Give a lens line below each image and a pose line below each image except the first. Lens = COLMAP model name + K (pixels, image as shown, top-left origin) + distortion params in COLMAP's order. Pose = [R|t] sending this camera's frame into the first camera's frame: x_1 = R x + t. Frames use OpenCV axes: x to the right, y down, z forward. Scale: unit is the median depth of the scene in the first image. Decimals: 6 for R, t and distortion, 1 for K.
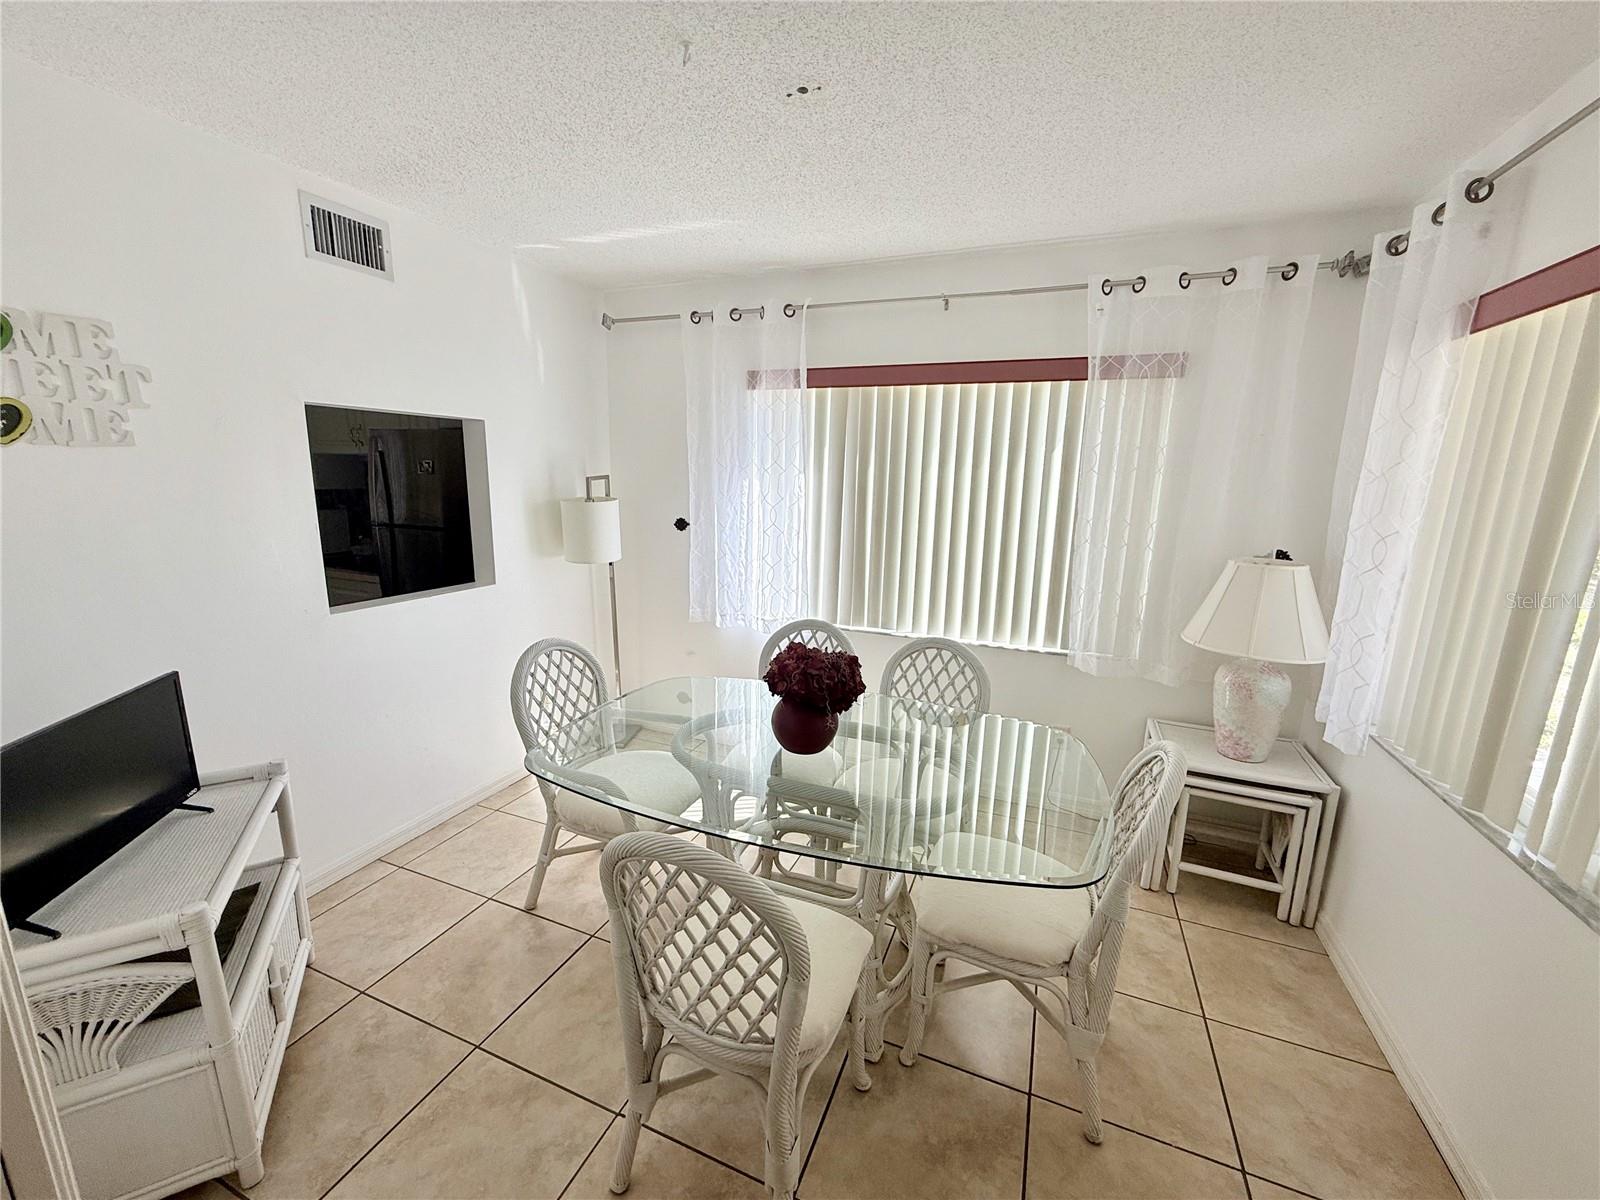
lens RADIAL K [[641.4, 0, 797.1], [0, 641.4, 600.4], [0, 0, 1]] dist [0.001740, -0.000823]
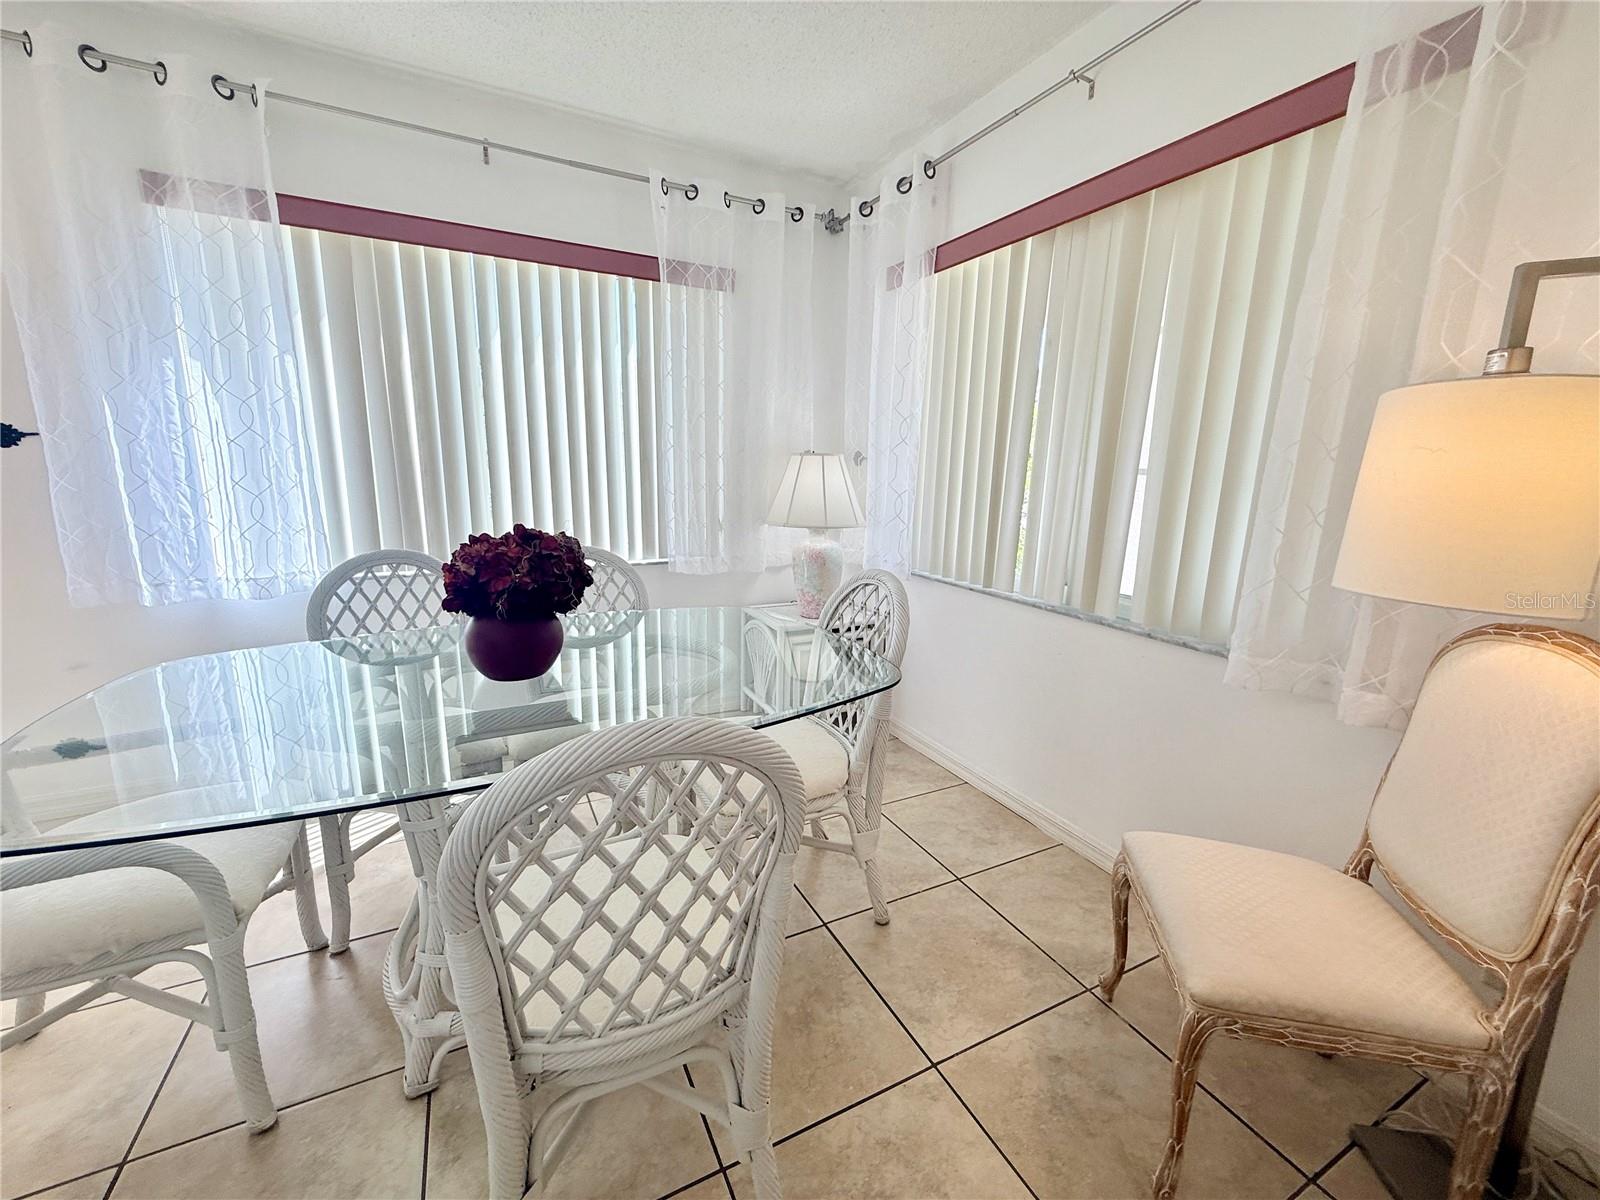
lens RADIAL K [[641.4, 0, 797.1], [0, 641.4, 600.4], [0, 0, 1]] dist [0.001740, -0.000823]
pose [[0.652752, -0.161810, 0.740090, -0.240771], [0.142604, 0.985704, 0.089734, 0.096273], [-0.744029, 0.046966, 0.666494, 0.205169]]
